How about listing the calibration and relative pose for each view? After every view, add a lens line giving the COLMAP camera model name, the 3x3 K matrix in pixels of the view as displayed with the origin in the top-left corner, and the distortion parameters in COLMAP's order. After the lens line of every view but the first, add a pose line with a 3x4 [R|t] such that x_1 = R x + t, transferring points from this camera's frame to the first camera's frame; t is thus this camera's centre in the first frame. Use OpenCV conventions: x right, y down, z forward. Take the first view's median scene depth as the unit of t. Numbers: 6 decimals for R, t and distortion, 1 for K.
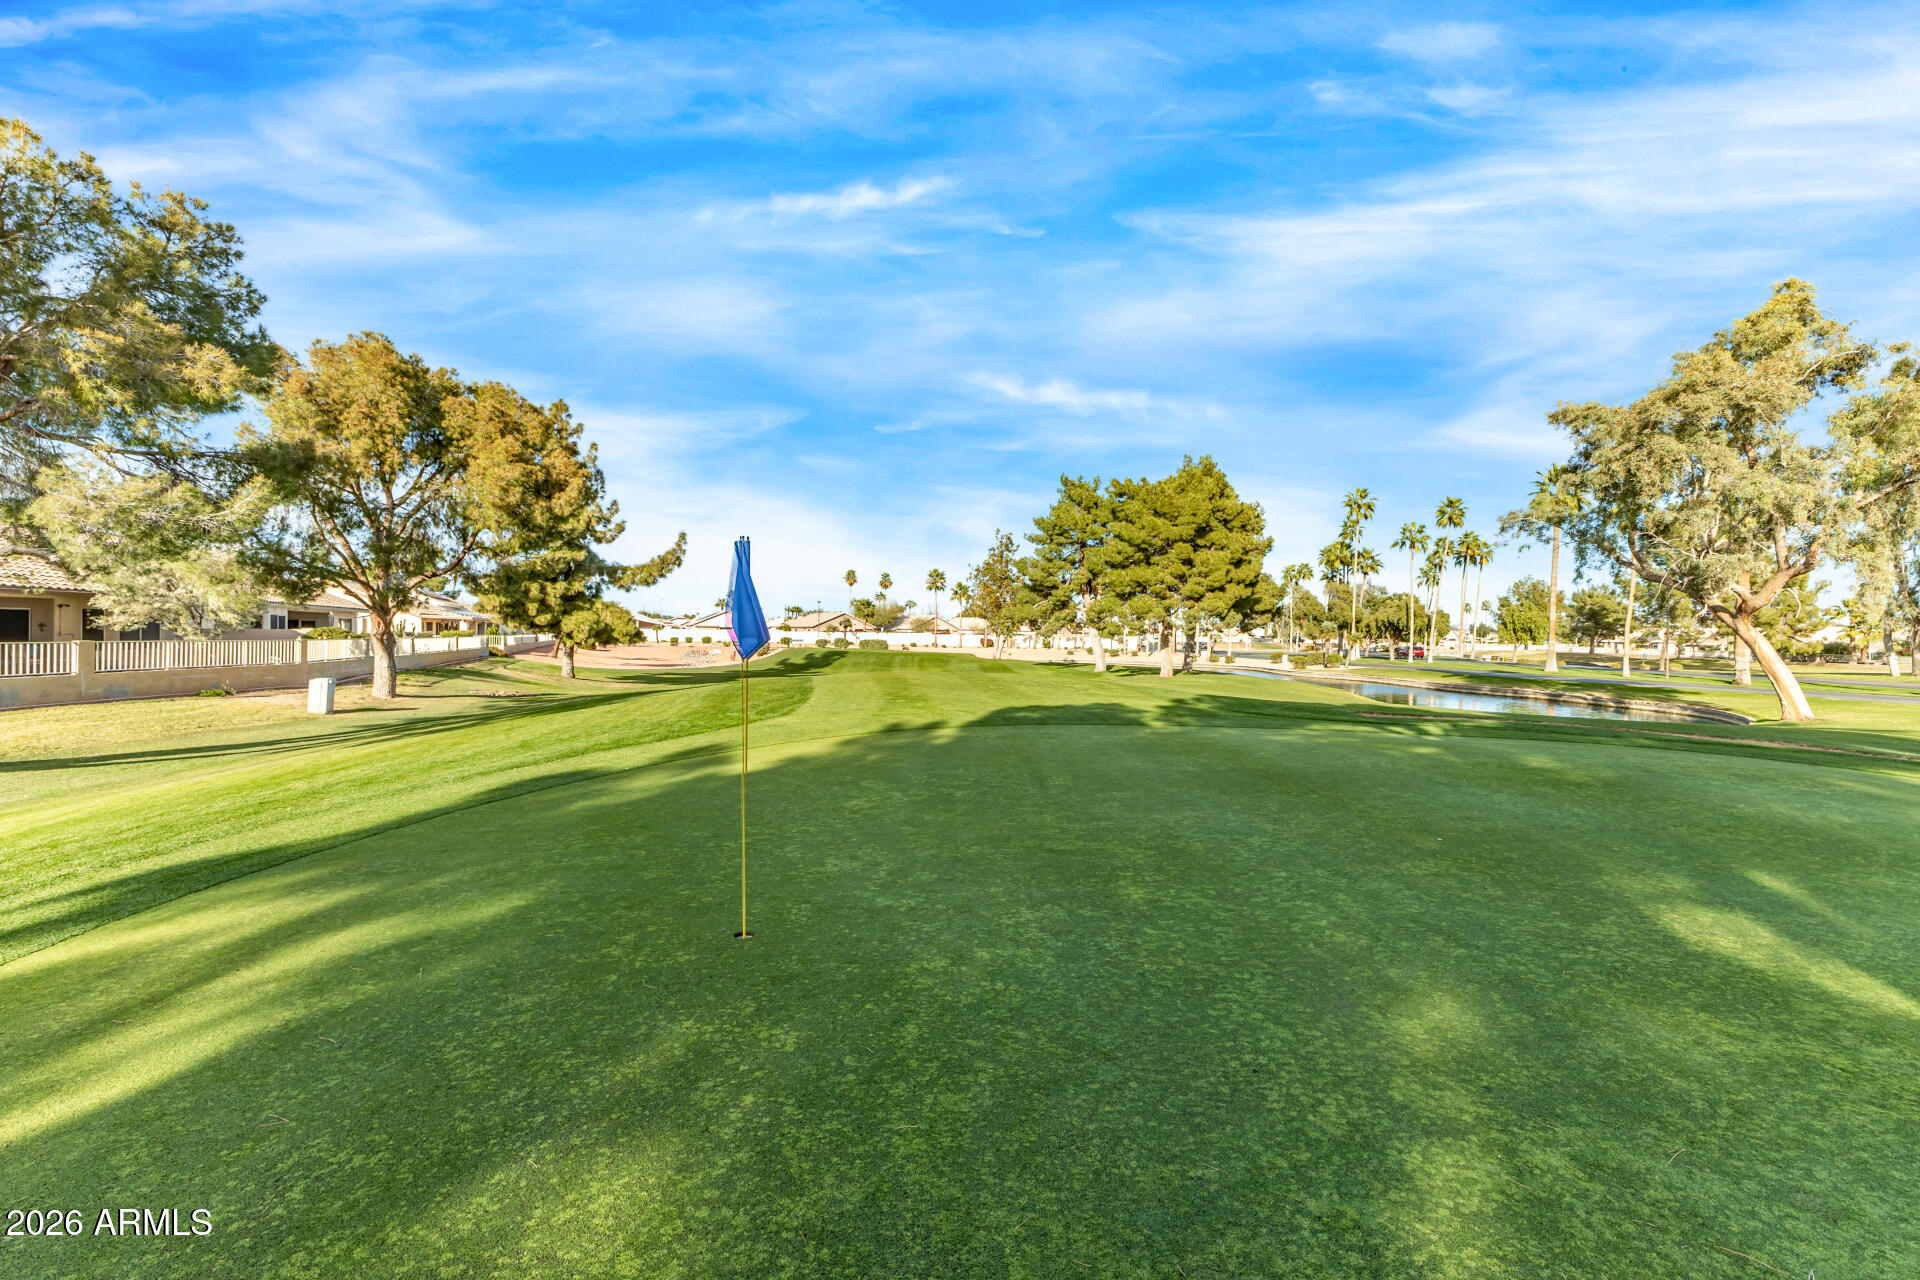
lens RADIAL K [[841.7, 0, 959.0], [0, 841.7, 634.1], [0, 0, 1]] dist [0.016533, -0.003429]
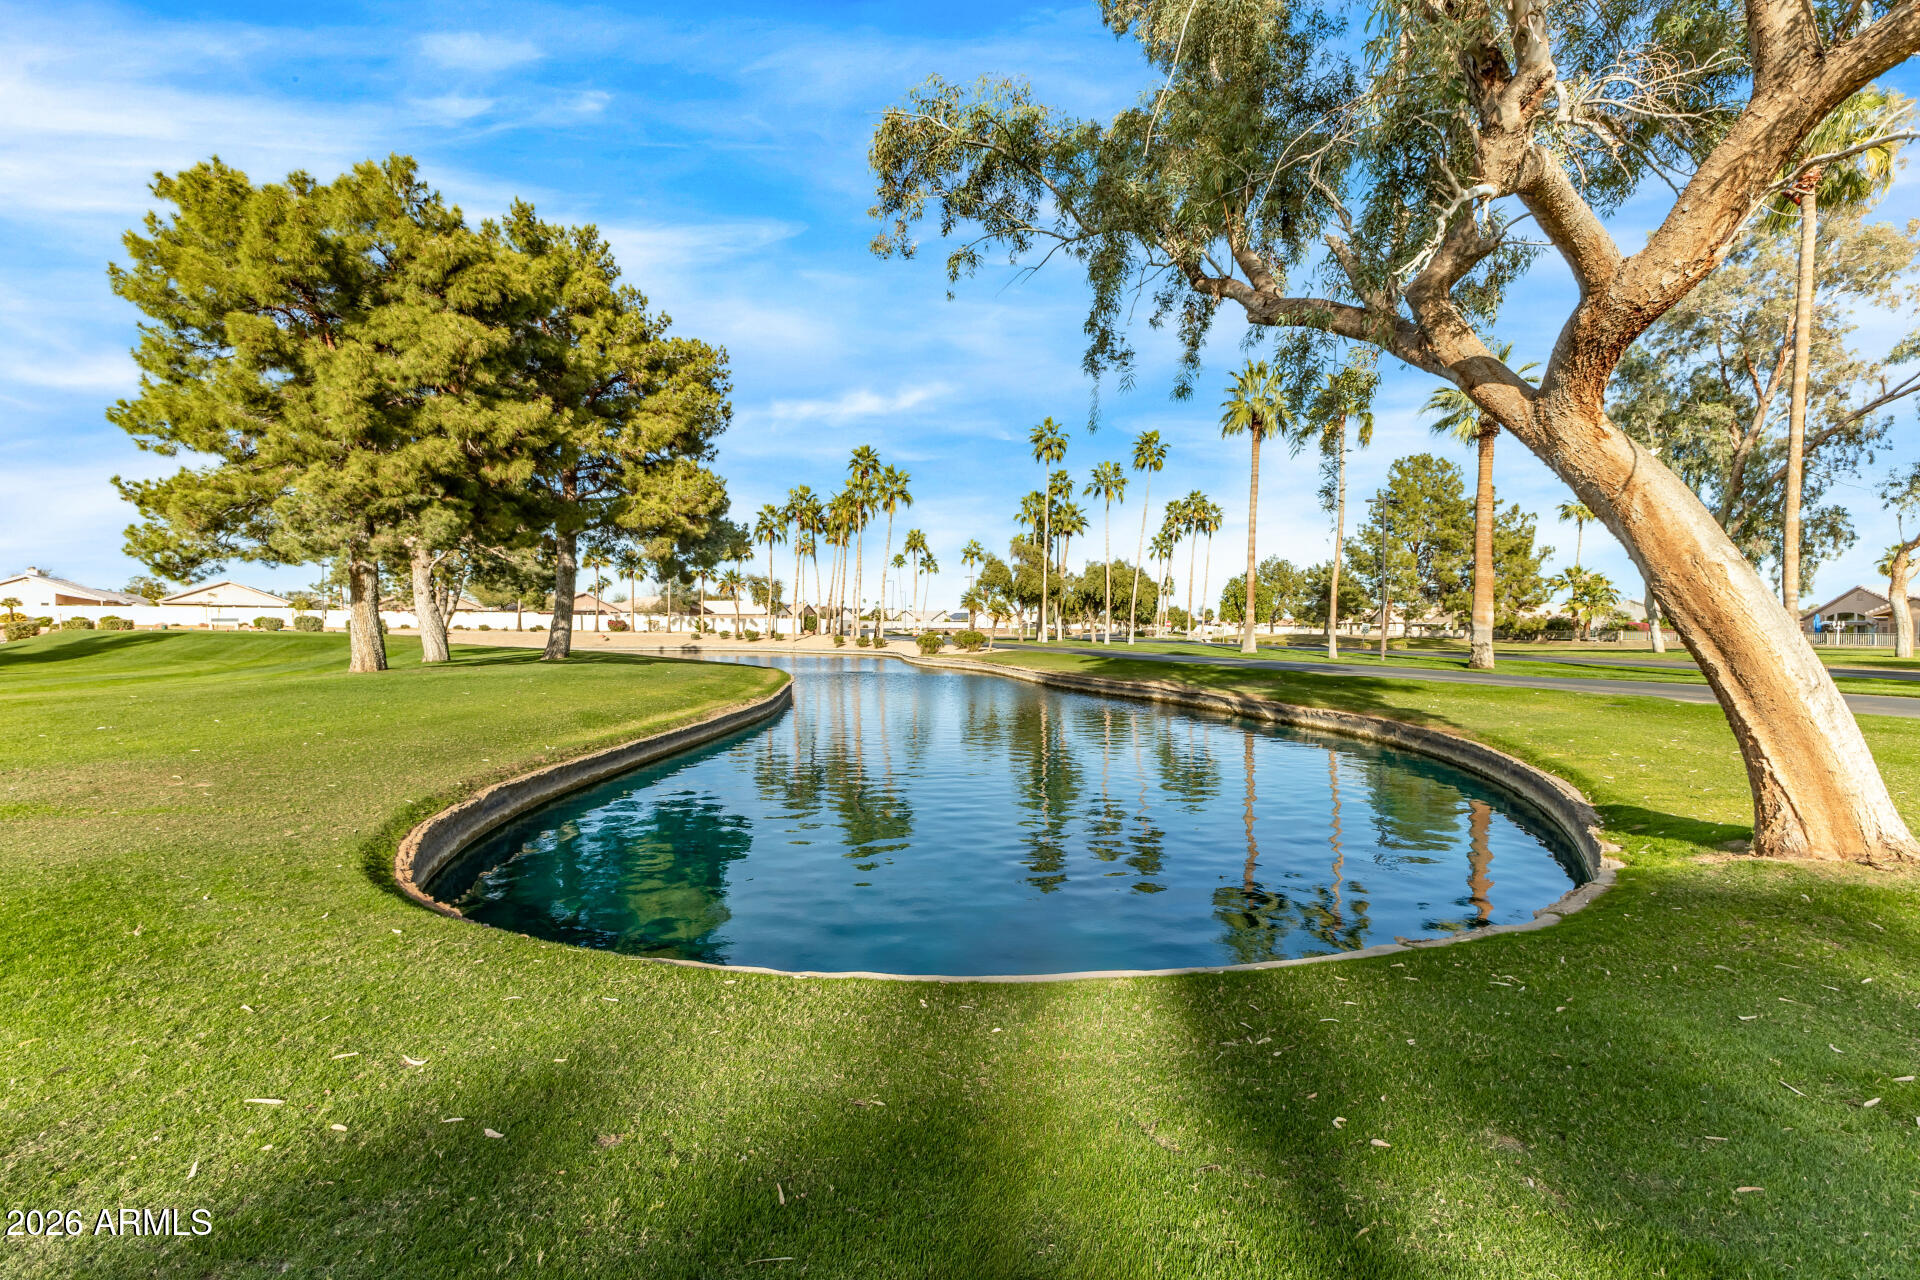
lens RADIAL K [[841.7, 0, 960.2], [0, 841.7, 639.8], [0, 0, 1]] dist [0.016533, -0.003429]
pose [[0.977880, -0.007658, 0.209028, 0.242627], [0.003972, 0.999829, 0.018051, 0.014818], [-0.209130, -0.016822, 0.977743, 0.274553]]
